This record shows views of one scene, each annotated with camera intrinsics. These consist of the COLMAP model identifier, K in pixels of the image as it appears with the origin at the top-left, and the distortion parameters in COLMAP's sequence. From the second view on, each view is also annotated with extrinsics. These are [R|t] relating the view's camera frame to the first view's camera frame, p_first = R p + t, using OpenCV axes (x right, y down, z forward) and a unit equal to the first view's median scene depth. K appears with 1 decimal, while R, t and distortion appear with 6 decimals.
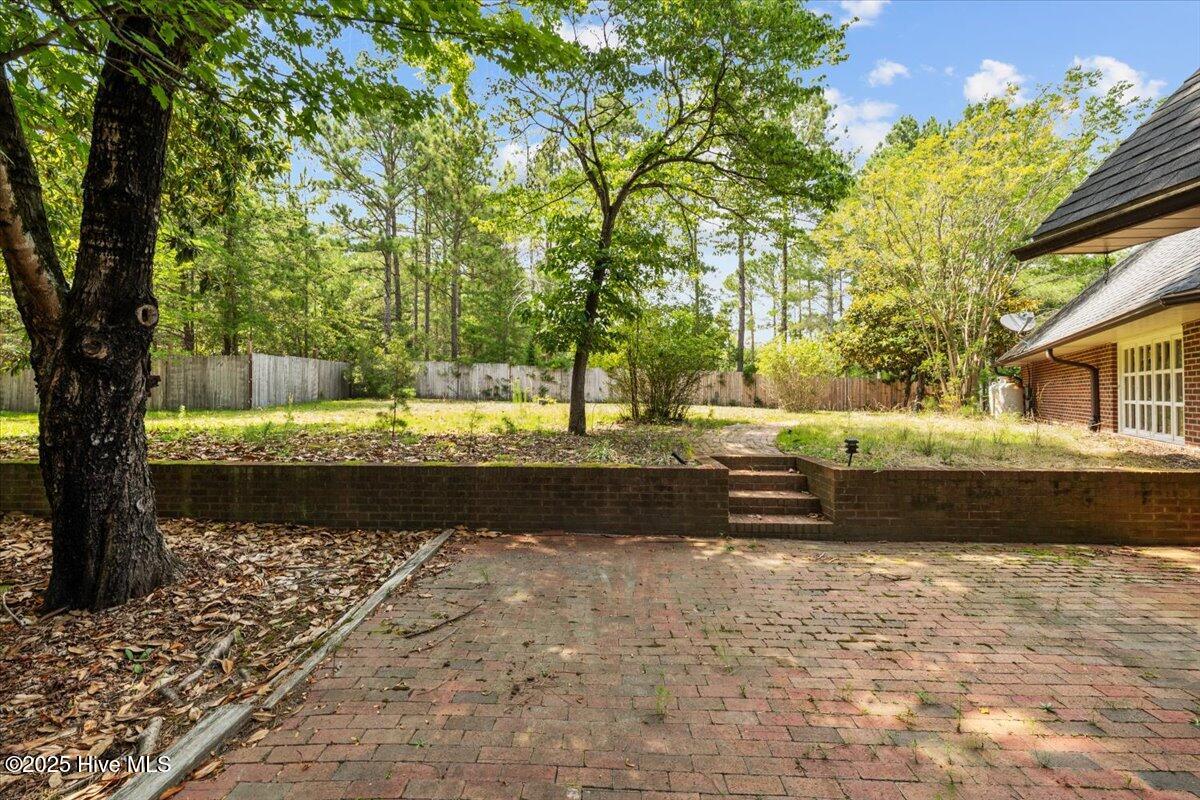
lens RADIAL K [[477.0, 0, 600.3], [0, 477.0, 391.6], [0, 0, 1]] dist [-0.002387, -0.000163]
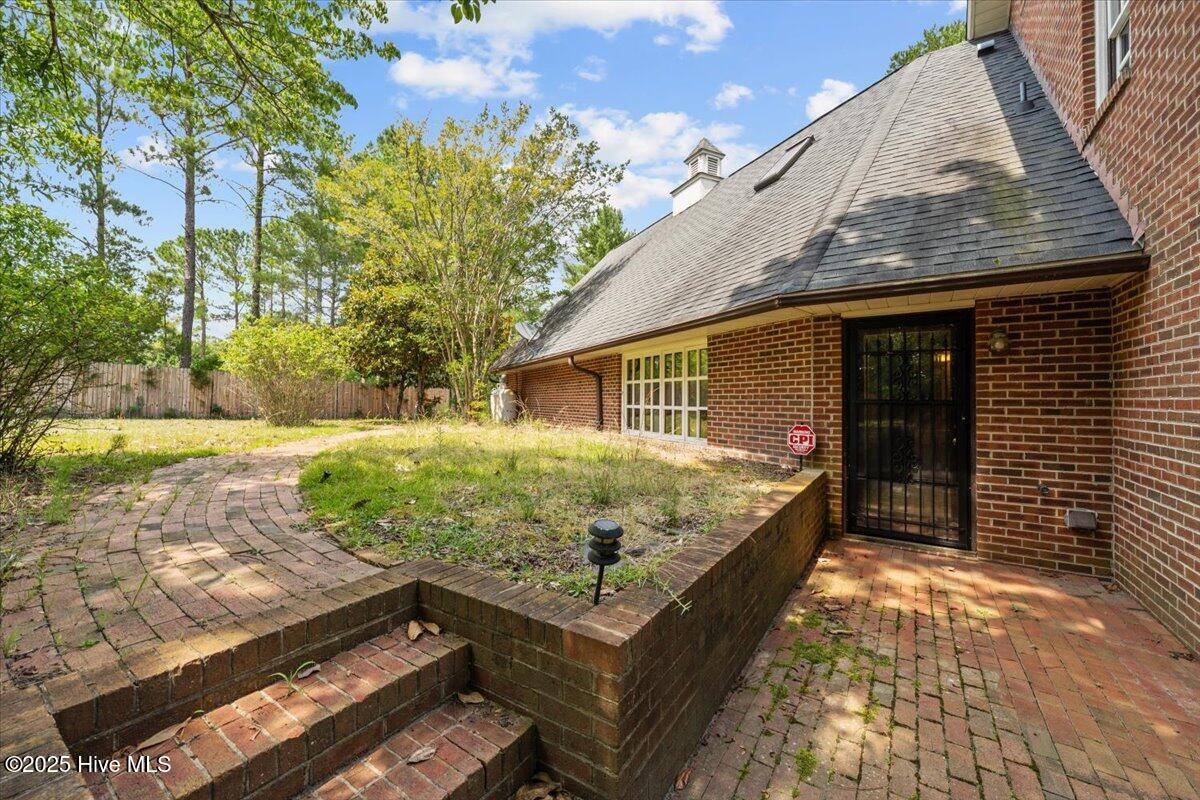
lens RADIAL K [[477.0, 0, 600.3], [0, 477.0, 391.6], [0, 0, 1]] dist [-0.002387, -0.000163]
pose [[0.535356, 0.012167, 0.844539, 0.061140], [-0.001968, 0.999911, -0.013158, 0.000745], [-0.844624, 0.005382, 0.535333, 0.232802]]
